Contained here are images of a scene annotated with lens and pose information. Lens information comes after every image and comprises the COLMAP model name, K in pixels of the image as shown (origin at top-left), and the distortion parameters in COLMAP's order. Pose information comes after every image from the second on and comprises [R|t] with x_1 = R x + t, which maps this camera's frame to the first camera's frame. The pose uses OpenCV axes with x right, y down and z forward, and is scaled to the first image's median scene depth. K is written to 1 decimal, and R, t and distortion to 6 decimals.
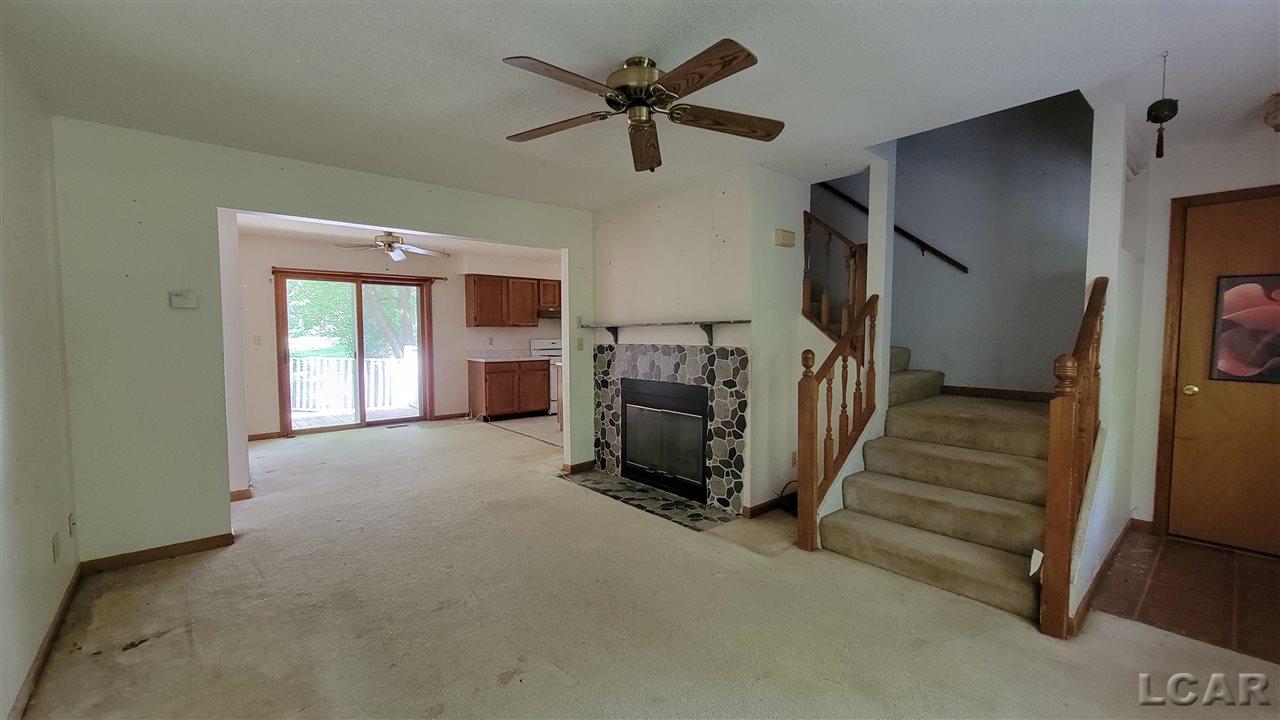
lens RADIAL K [[525.9, 0, 640.4], [0, 525.9, 361.0], [0, 0, 1]] dist [-0.003585, -0.000484]
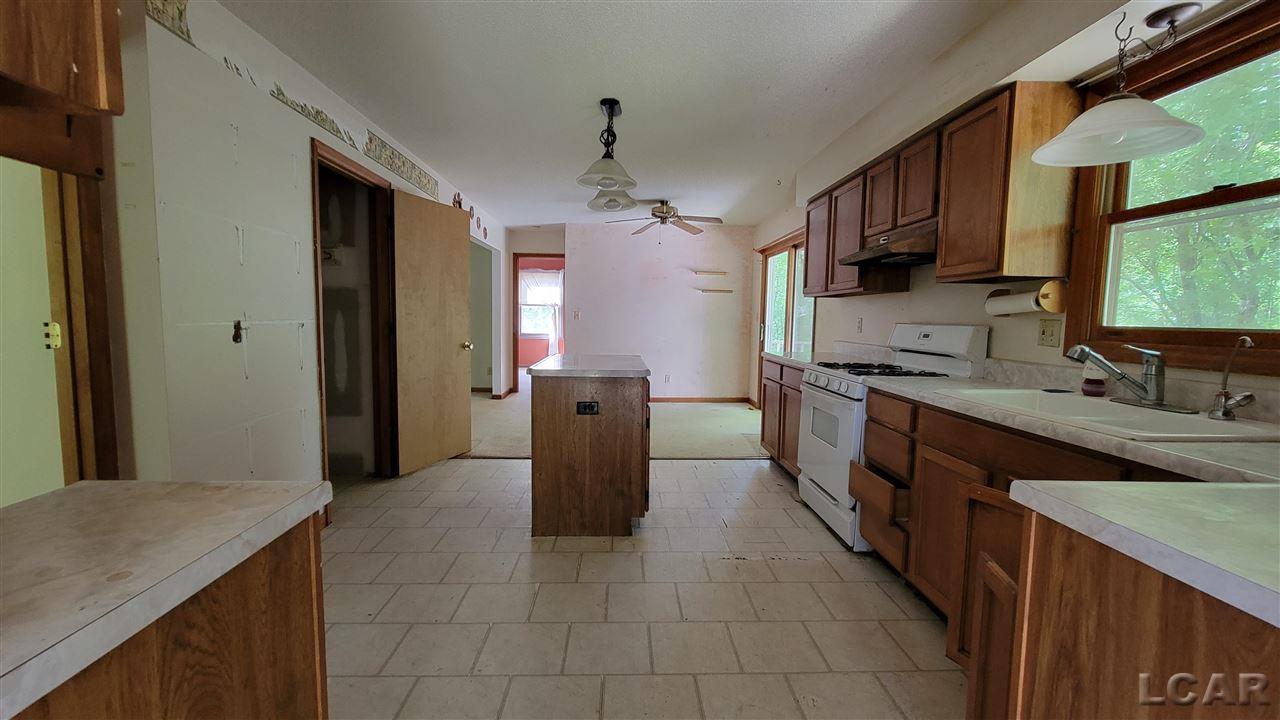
lens RADIAL K [[525.9, 0, 639.3], [0, 525.9, 358.1], [0, 0, 1]] dist [-0.003585, -0.000484]
pose [[-0.626175, 0.053183, -0.777867, 0.233440], [-0.062393, 0.991053, 0.117984, -0.051670], [0.777182, 0.122412, -0.617255, 1.148075]]
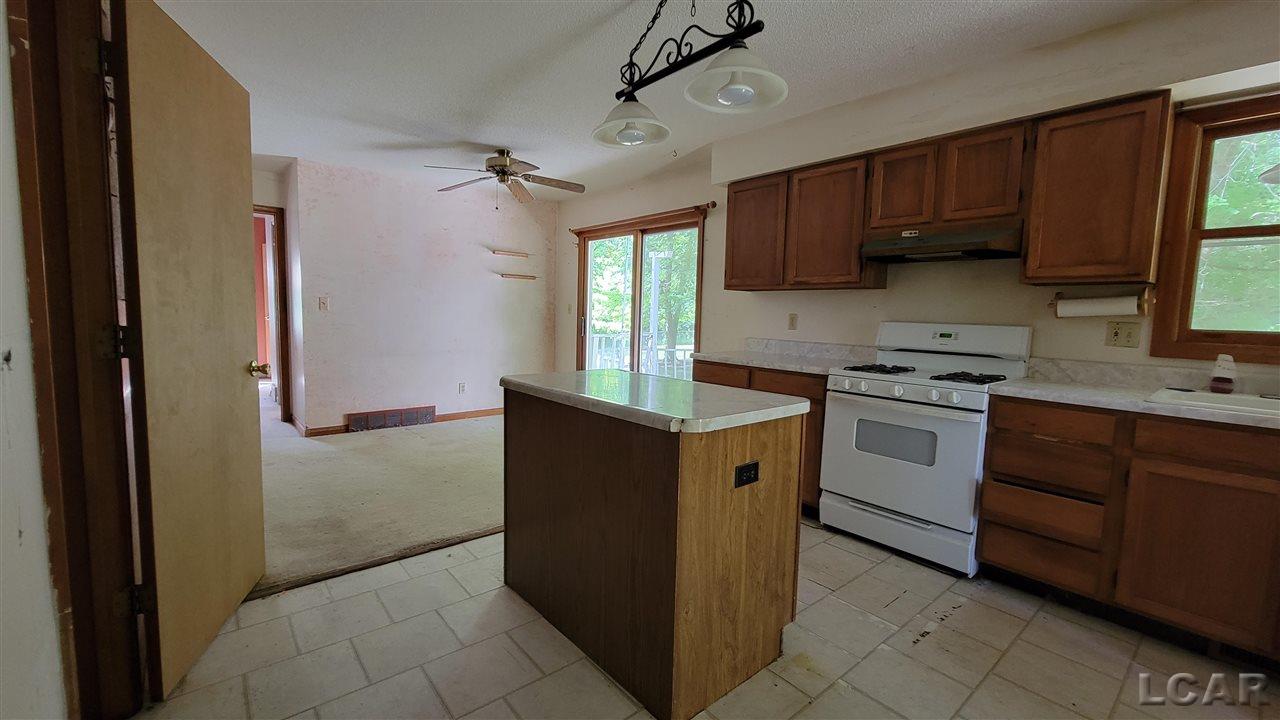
lens RADIAL K [[525.9, 0, 641.3], [0, 525.9, 361.7], [0, 0, 1]] dist [-0.003585, -0.000484]
pose [[-0.008793, 0.095269, -0.995413, 0.185890], [-0.086711, 0.991629, 0.095673, -0.034972], [0.996195, 0.087155, -0.000459, 0.869171]]
